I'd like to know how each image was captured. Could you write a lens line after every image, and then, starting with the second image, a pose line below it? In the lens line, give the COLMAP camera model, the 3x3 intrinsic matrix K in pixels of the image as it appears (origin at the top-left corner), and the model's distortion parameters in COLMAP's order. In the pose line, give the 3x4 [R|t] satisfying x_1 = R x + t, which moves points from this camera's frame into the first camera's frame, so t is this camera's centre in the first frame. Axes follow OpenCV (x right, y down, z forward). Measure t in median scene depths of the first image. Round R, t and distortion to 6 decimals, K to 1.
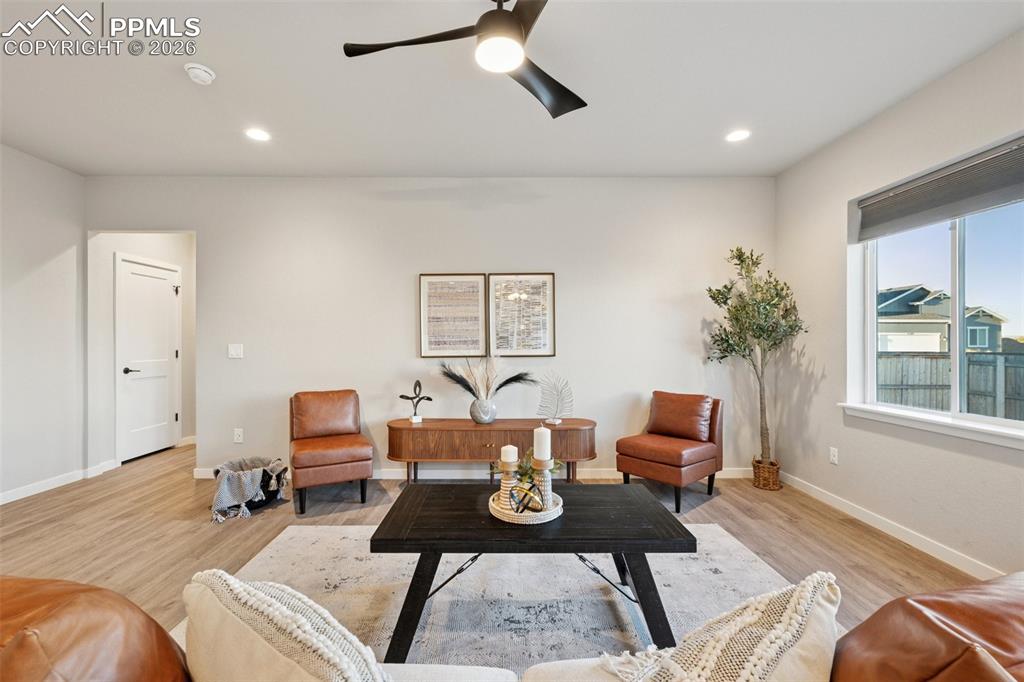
lens RADIAL K [[417.9, 0, 501.7], [0, 417.9, 344.1], [0, 0, 1]] dist [0.001254, -0.000634]
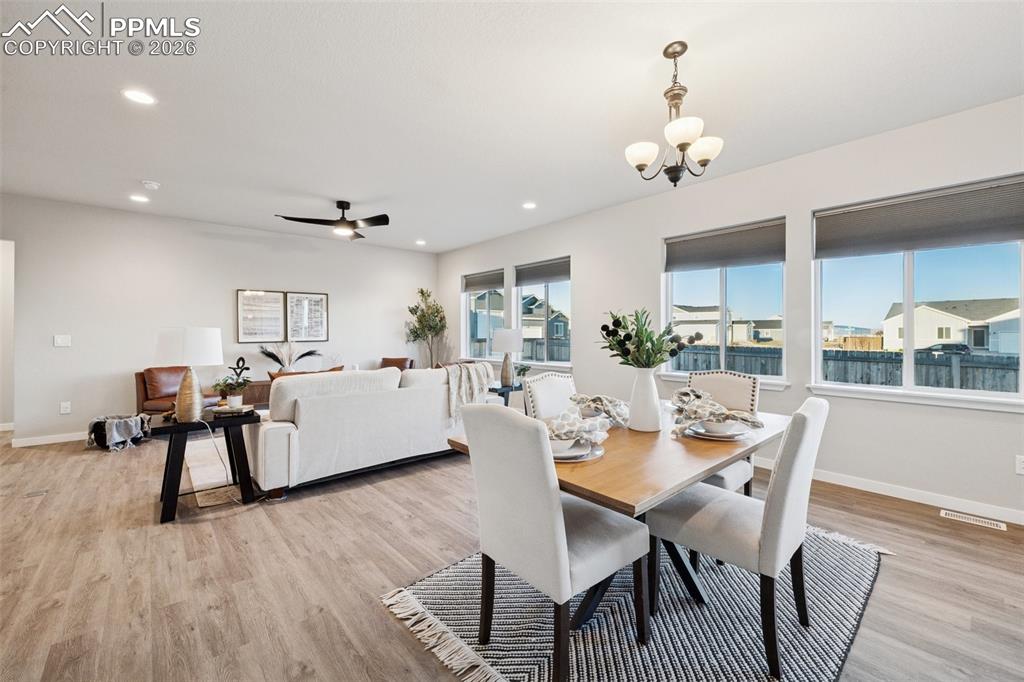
lens RADIAL K [[417.9, 0, 513.2], [0, 417.9, 331.6], [0, 0, 1]] dist [0.001254, -0.000634]
pose [[0.753885, 0.000057, 0.657006, -0.464067], [0.004899, 0.999972, -0.005708, 0.003210], [-0.656988, 0.007522, 0.753863, -0.880880]]
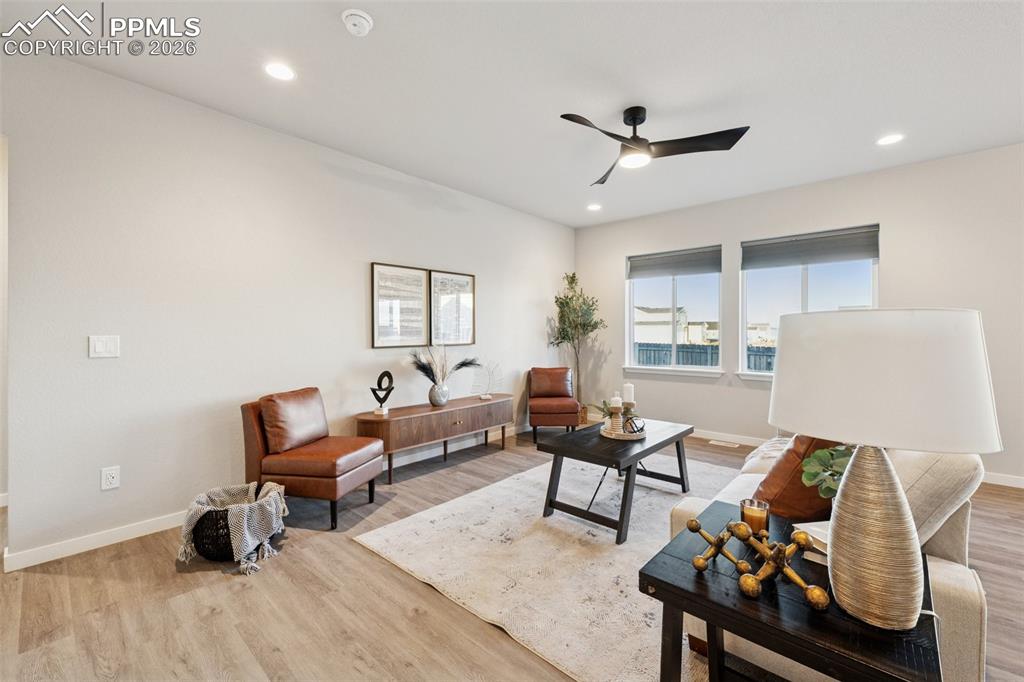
lens RADIAL K [[417.9, 0, 514.6], [0, 417.9, 334.0], [0, 0, 1]] dist [0.001254, -0.000634]
pose [[0.666922, -0.001766, 0.745125, -0.731322], [0.002461, 0.999997, 0.000167, -0.000678], [-0.745123, 0.001722, 0.666924, 0.113702]]
